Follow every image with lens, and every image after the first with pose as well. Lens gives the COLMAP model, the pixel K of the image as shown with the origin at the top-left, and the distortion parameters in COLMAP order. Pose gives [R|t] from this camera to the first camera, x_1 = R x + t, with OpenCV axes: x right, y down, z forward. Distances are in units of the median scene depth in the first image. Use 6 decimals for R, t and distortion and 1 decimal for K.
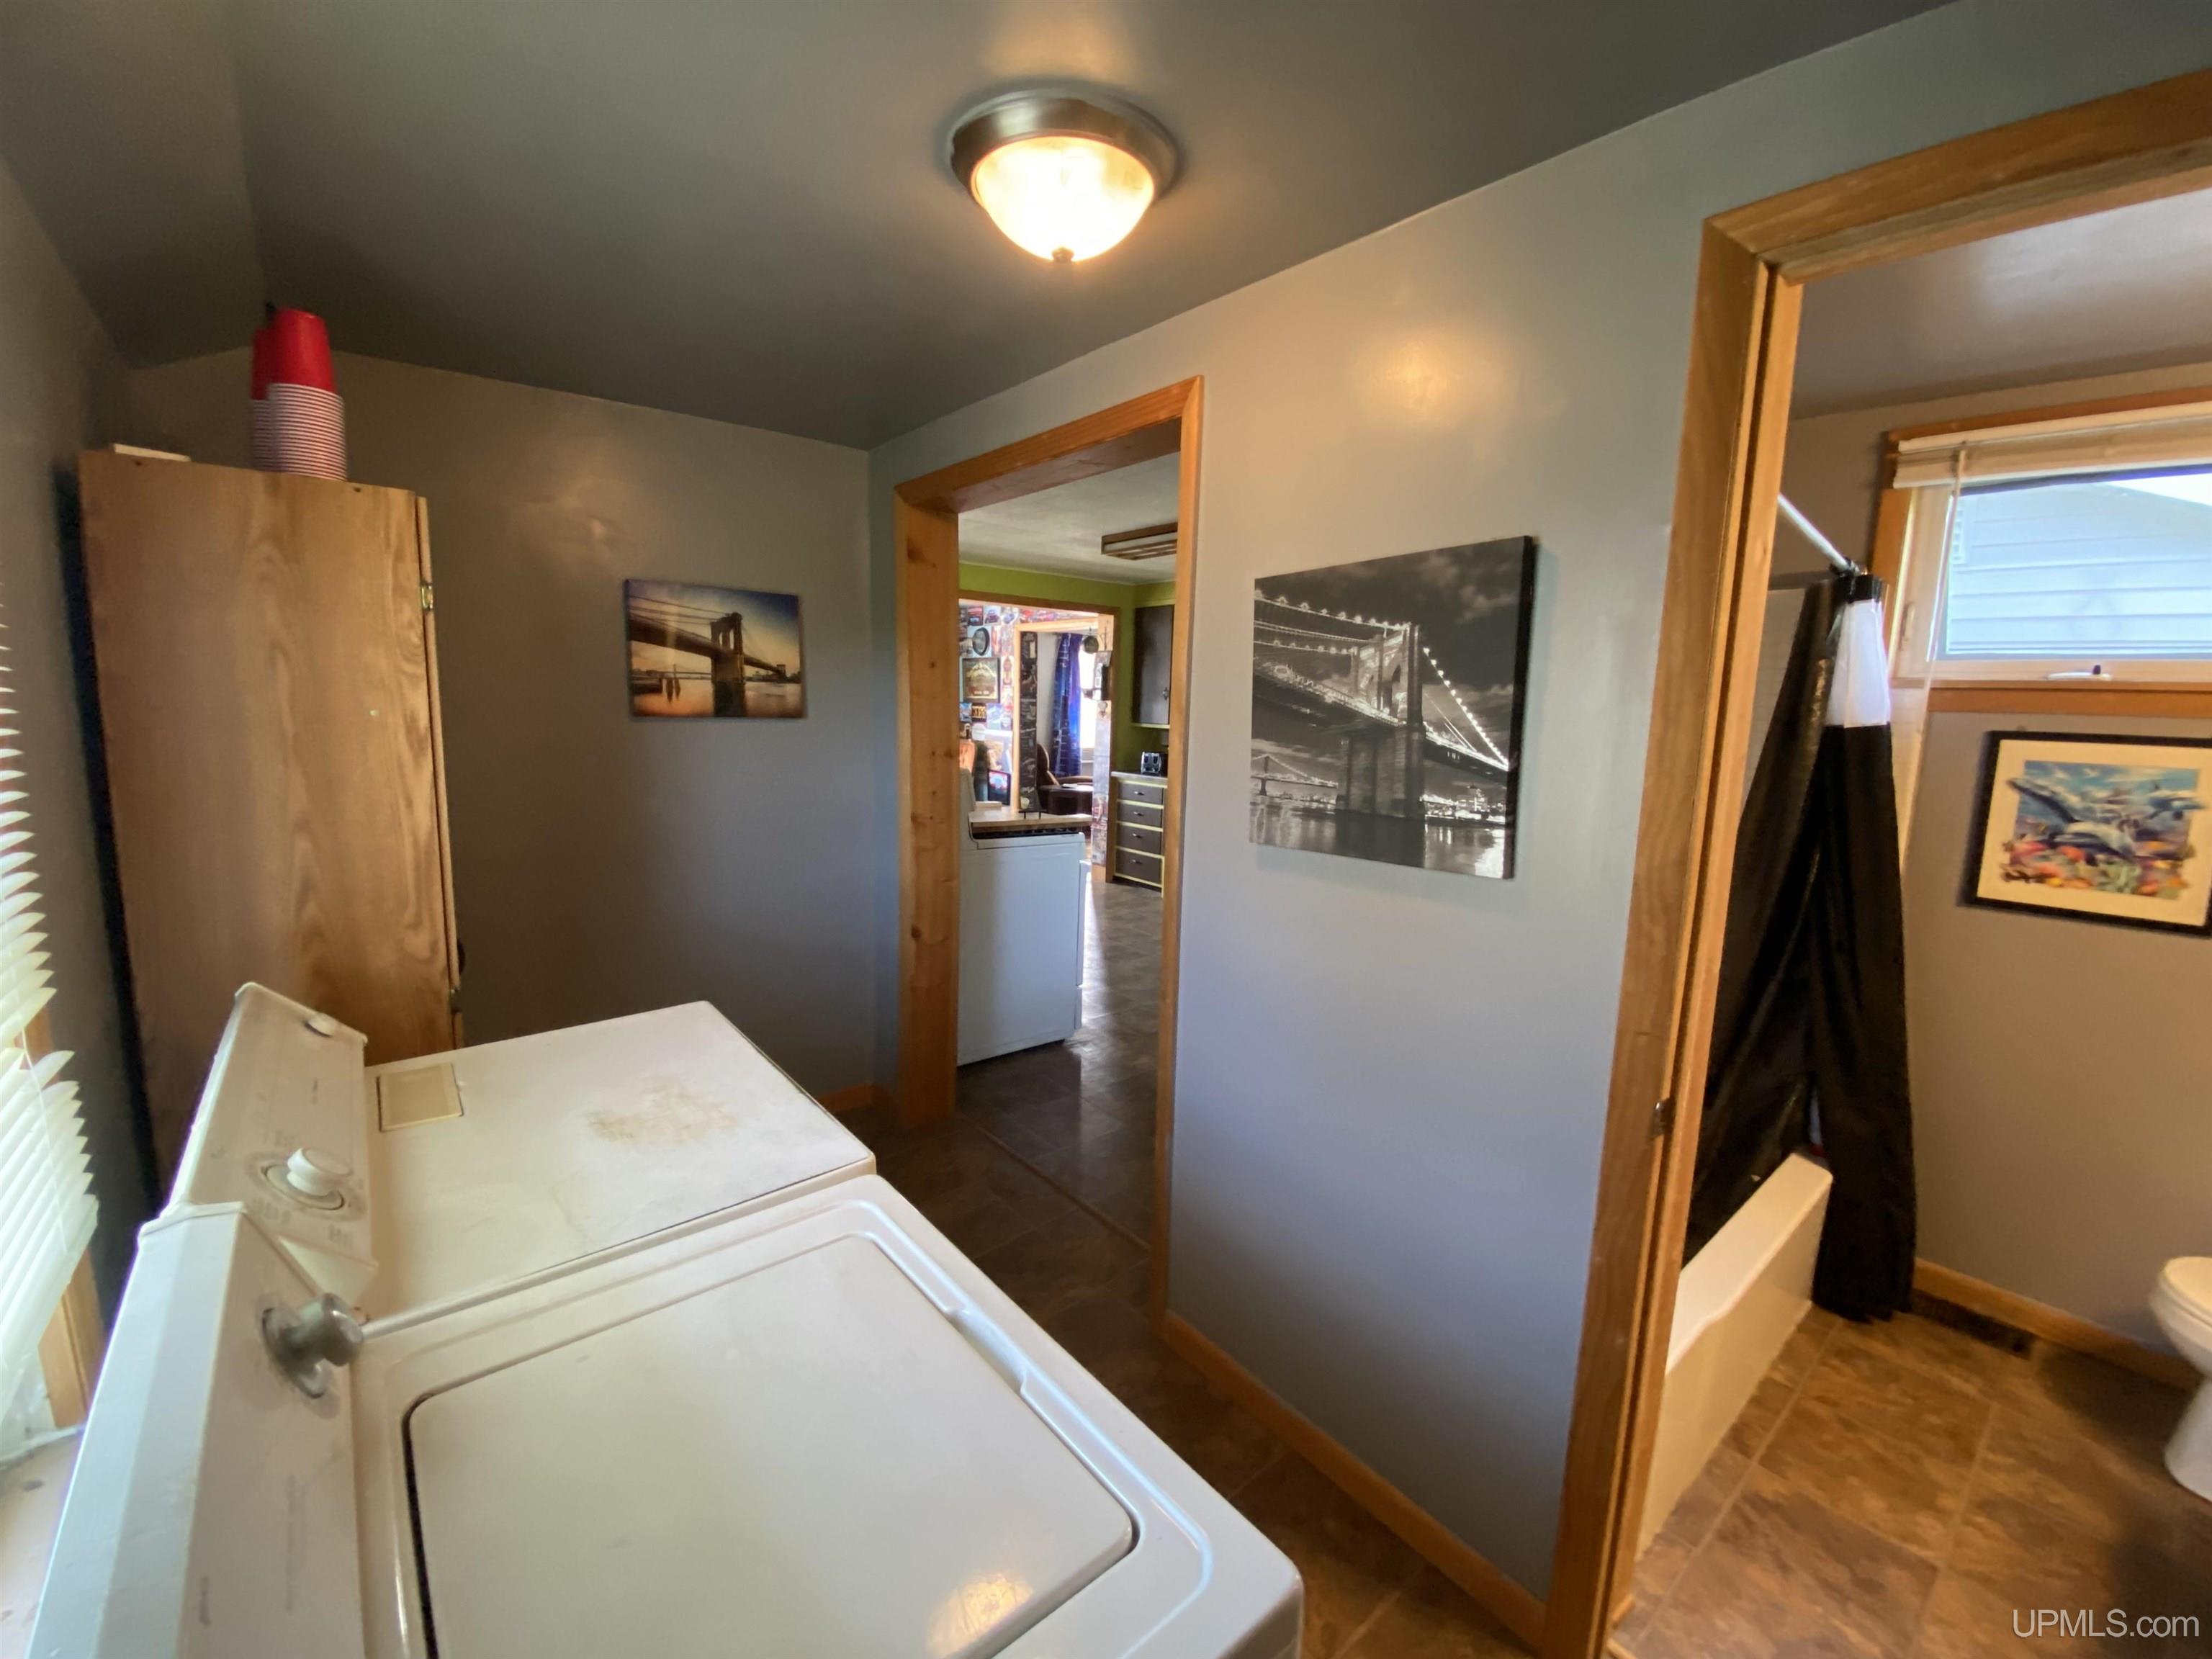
lens RADIAL K [[899.2, 0, 1106.0], [0, 899.2, 829.5], [0, 0, 1]] dist [0.017016, -0.019391]
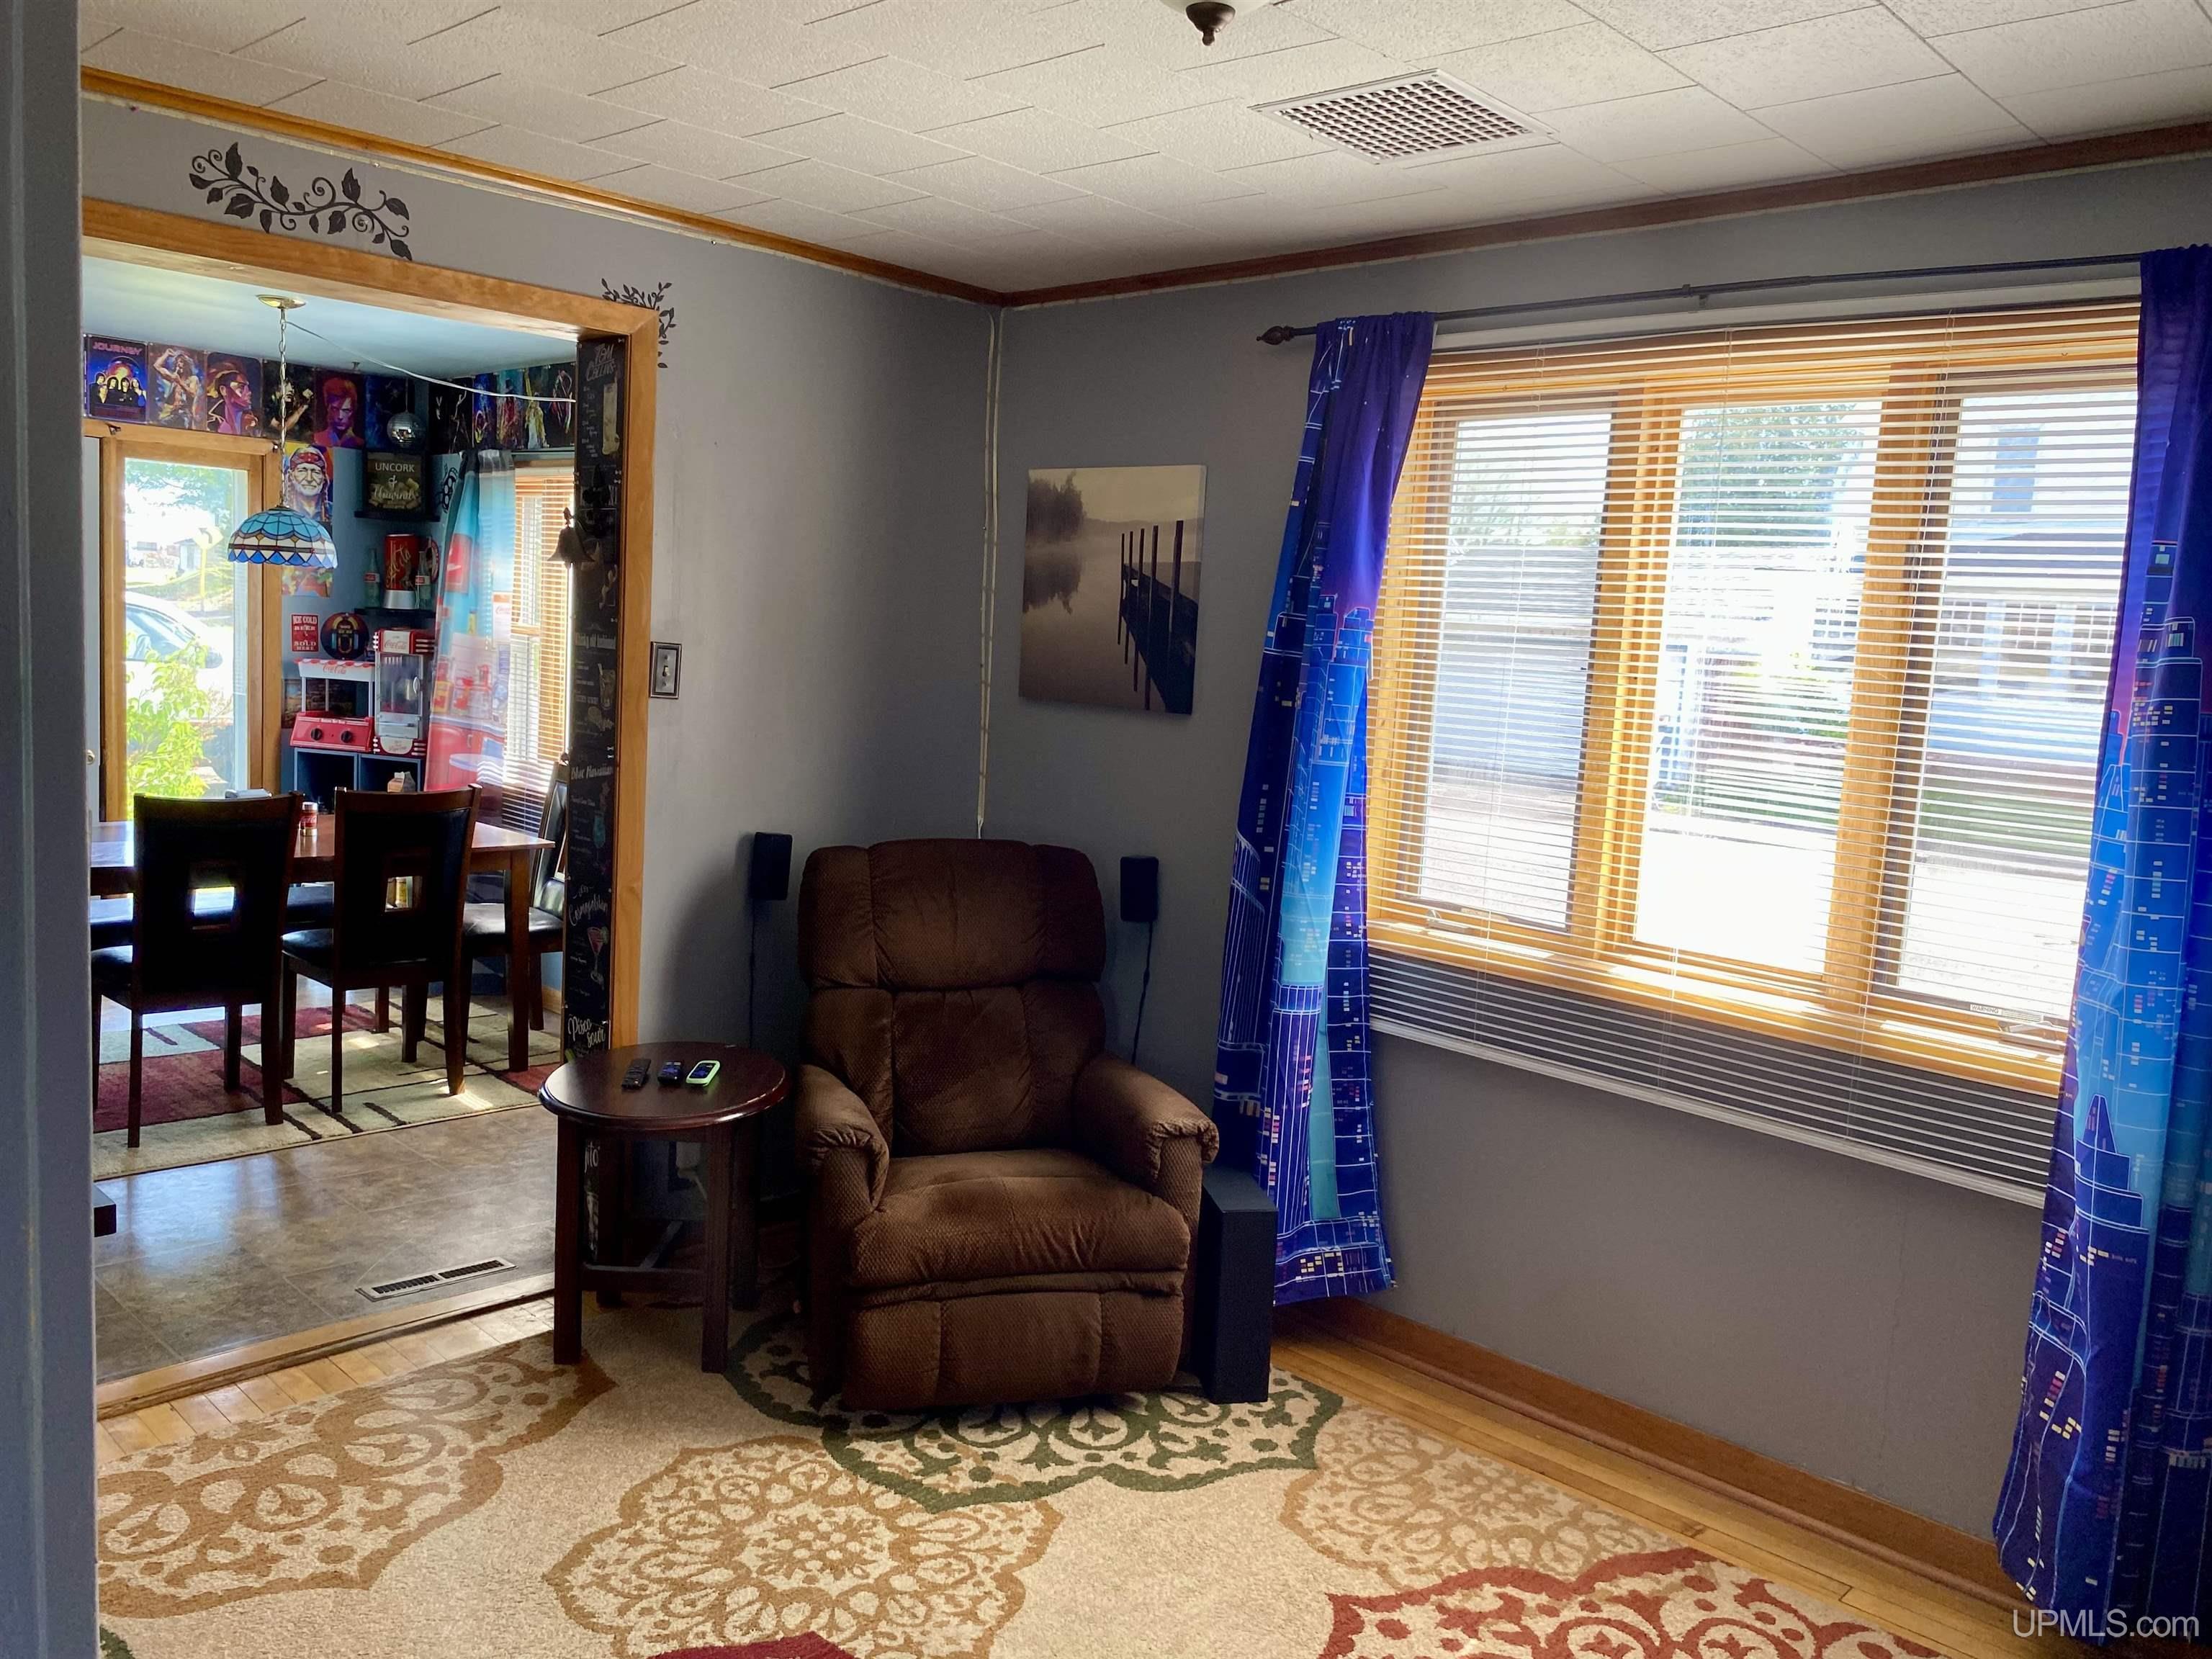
lens RADIAL K [[1685.8, 0, 1116.9], [0, 1685.8, 815.4], [0, 0, 1]] dist [-0.000929, -0.000545]
pose [[0.119273, 0.091736, -0.988614, 0.348725], [-0.194509, 0.978587, 0.067339, -0.152610], [0.973622, 0.184263, 0.134563, 1.063146]]
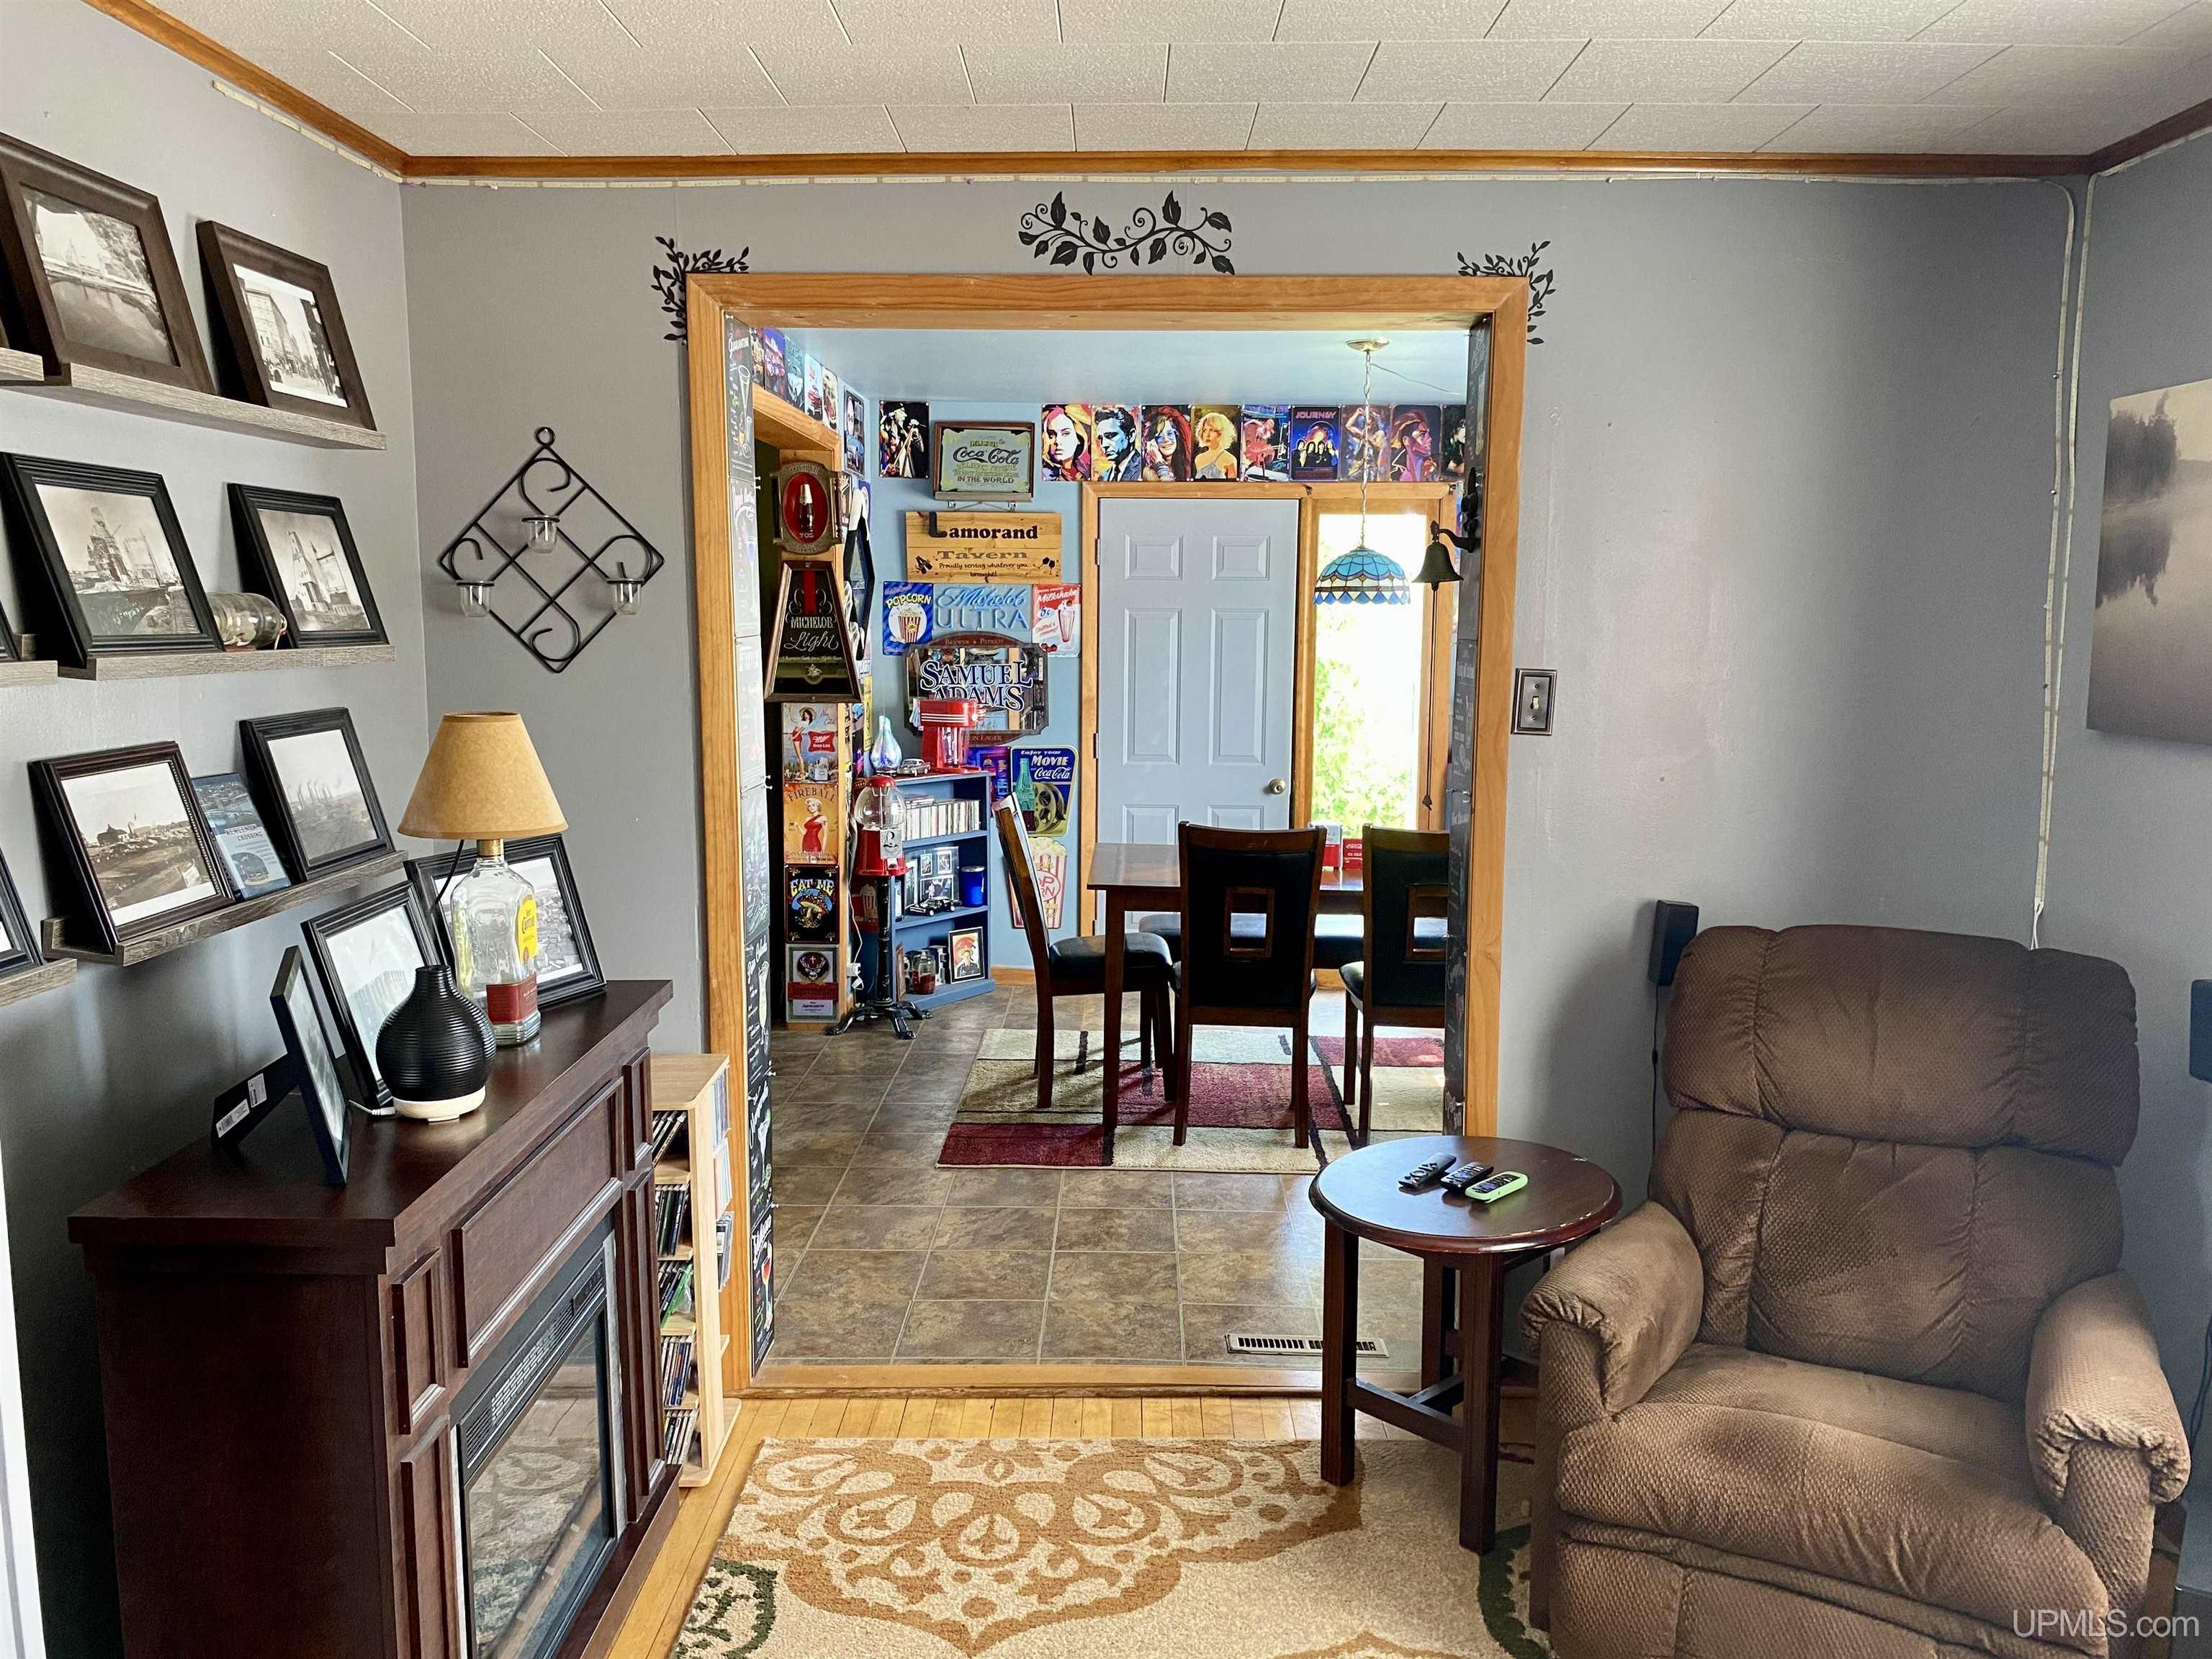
lens RADIAL K [[1672.9, 0, 1106.0], [0, 1672.9, 829.5], [0, 0, 1]] dist [0.084194, -0.105607]
pose [[-0.649405, 0.067441, -0.757446, 0.247059], [-0.131039, 0.971235, 0.198824, -0.170467], [0.749067, 0.228373, -0.621887, 1.162937]]
